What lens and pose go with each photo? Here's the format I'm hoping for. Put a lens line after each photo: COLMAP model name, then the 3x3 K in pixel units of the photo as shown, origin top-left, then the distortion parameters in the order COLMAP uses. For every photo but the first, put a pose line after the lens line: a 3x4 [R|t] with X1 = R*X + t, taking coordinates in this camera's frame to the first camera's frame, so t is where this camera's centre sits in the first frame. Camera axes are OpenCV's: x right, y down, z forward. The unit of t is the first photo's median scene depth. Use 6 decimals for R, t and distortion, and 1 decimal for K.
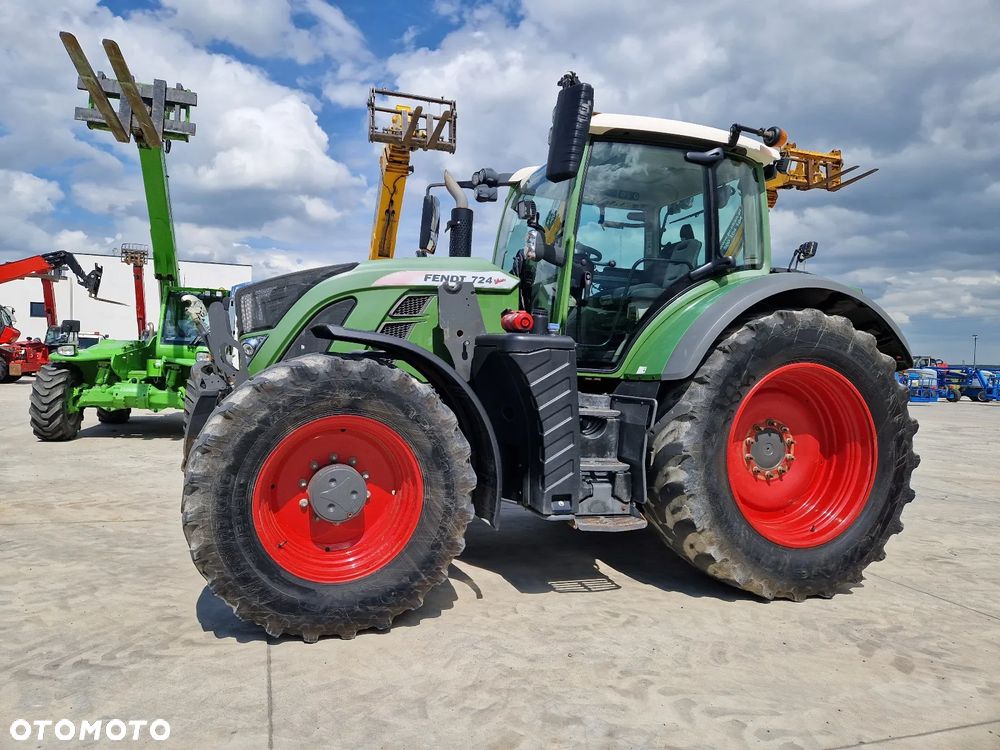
lens RADIAL K [[663.1, 0, 484.6], [0, 663.1, 357.9], [0, 0, 1]] dist [0.070968, -0.052877]
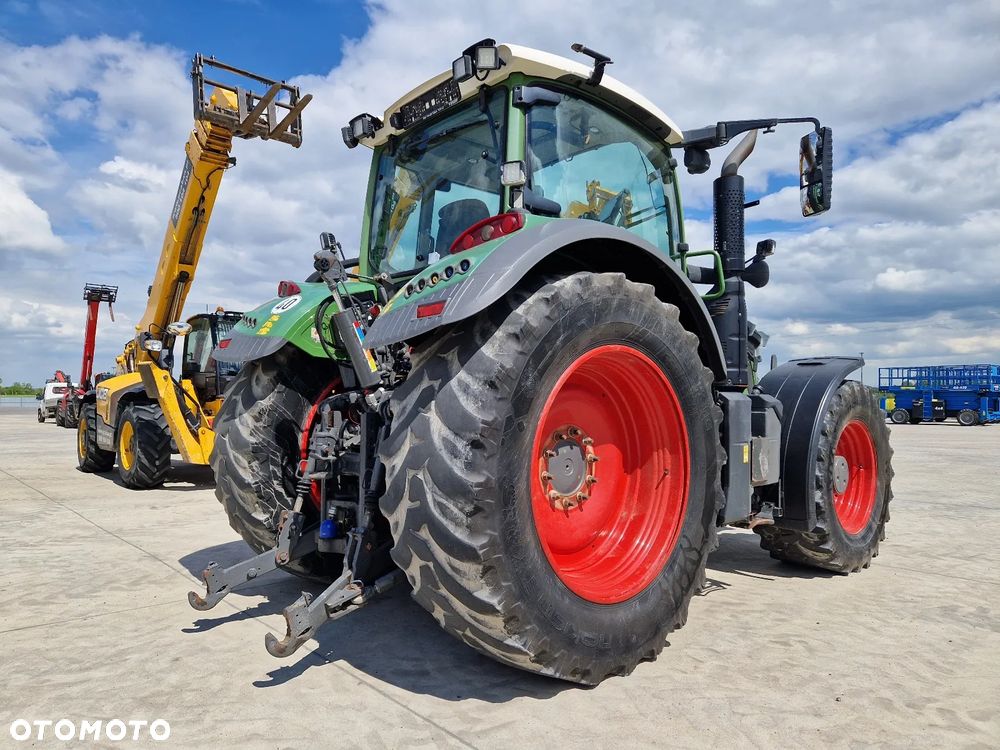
lens RADIAL K [[663.1, 0, 487.0], [0, 663.1, 380.1], [0, 0, 1]] dist [0.070968, -0.052877]
pose [[0.917471, -0.021135, 0.397241, -0.503444], [0.026239, 0.999628, -0.007418, 0.027463], [-0.396937, 0.017230, 0.917684, 0.311978]]
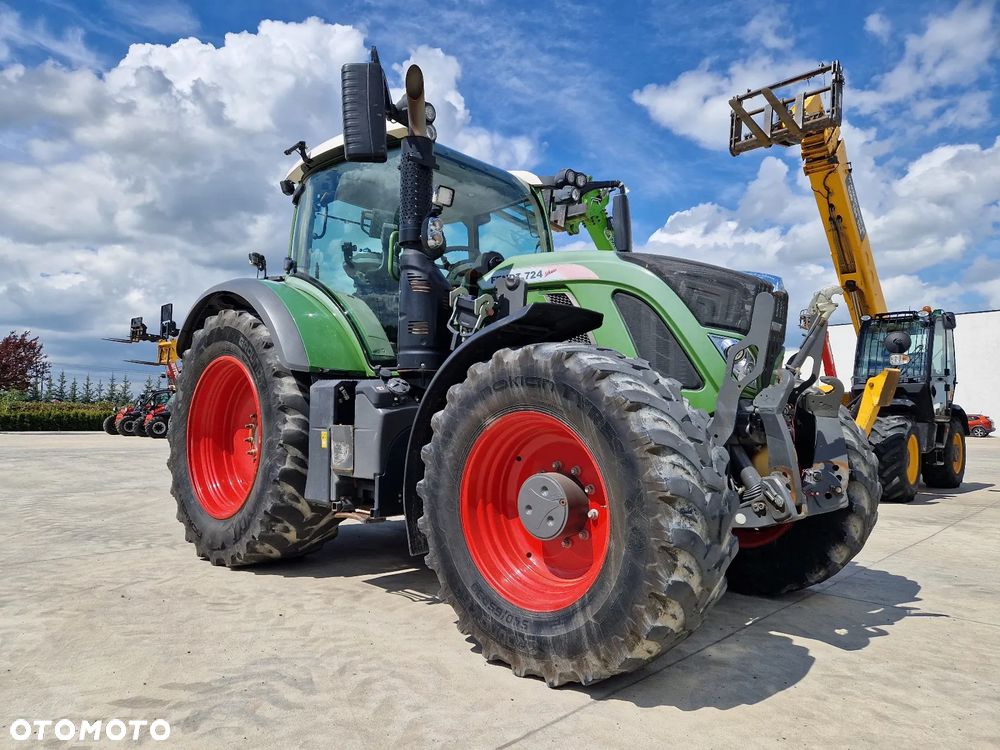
lens RADIAL K [[663.1, 0, 489.2], [0, 663.1, 375.2], [0, 0, 1]] dist [0.070968, -0.052877]
pose [[0.464673, -0.082891, -0.881594, 1.253813], [0.012928, 0.996138, -0.086846, 0.132902], [0.885388, 0.028958, 0.463950, 0.823669]]
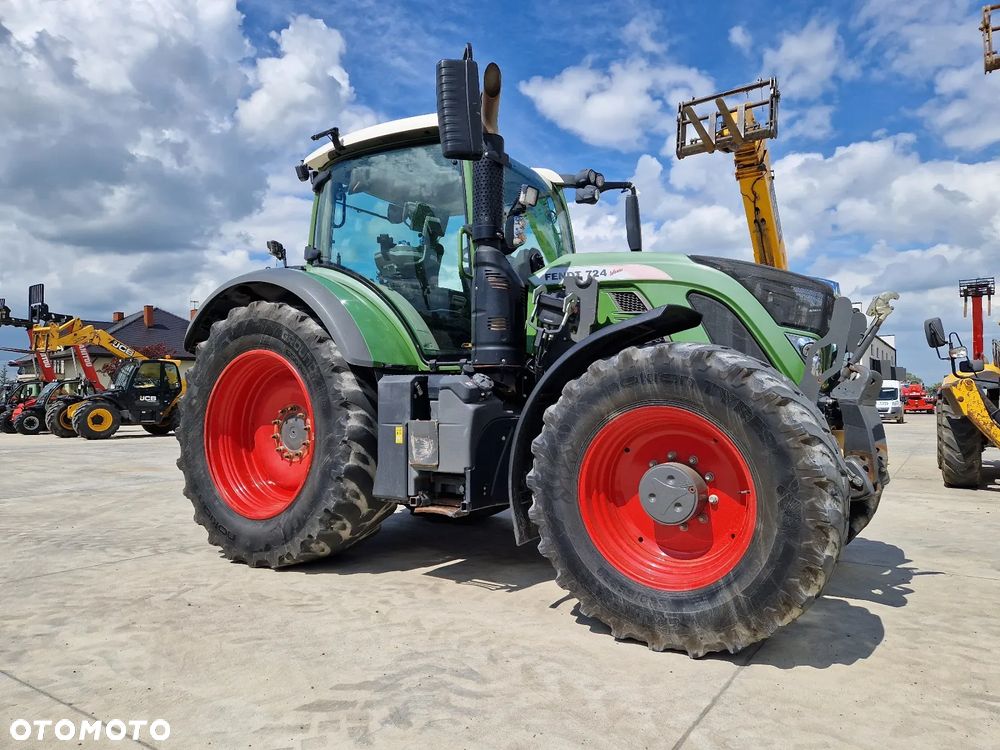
lens RADIAL K [[663.1, 0, 503.1], [0, 663.1, 377.3], [0, 0, 1]] dist [0.070968, -0.052877]
pose [[0.619642, -0.066745, -0.782042, 1.128560], [0.031638, 0.997692, -0.060082, 0.117238], [0.784247, 0.012487, 0.620323, 0.573442]]
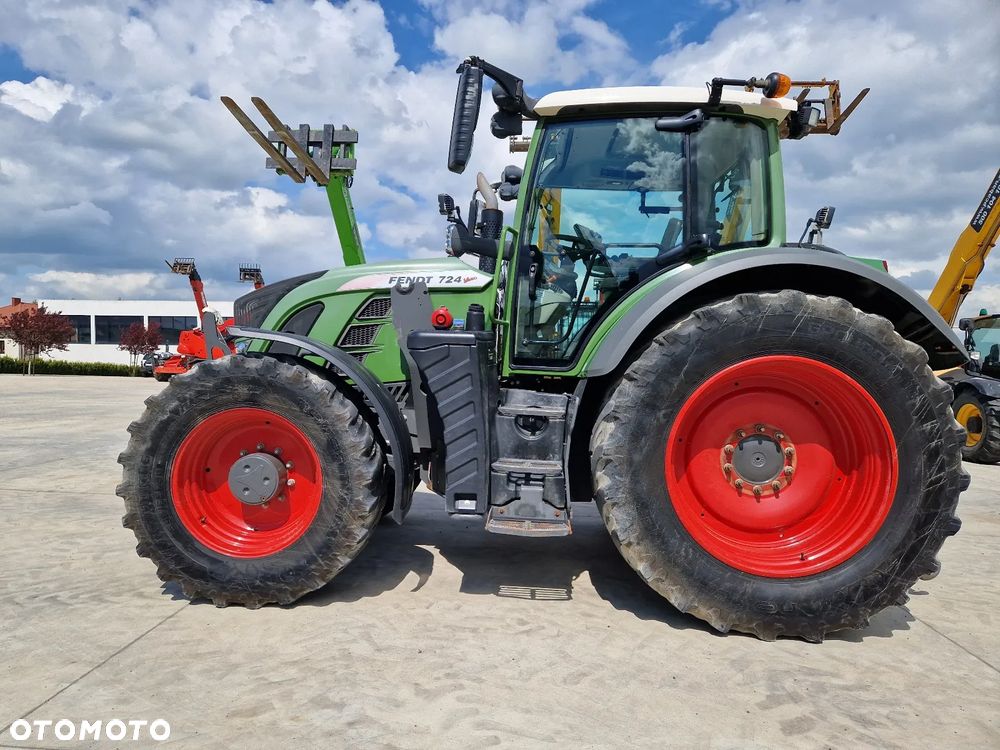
lens RADIAL K [[663.1, 0, 482.4], [0, 663.1, 379.2], [0, 0, 1]] dist [0.070968, -0.052877]
pose [[0.925169, -0.005094, -0.379521, 0.483895], [0.010441, 0.999873, 0.012031, 0.024341], [0.379412, -0.015093, 0.925105, 0.101676]]
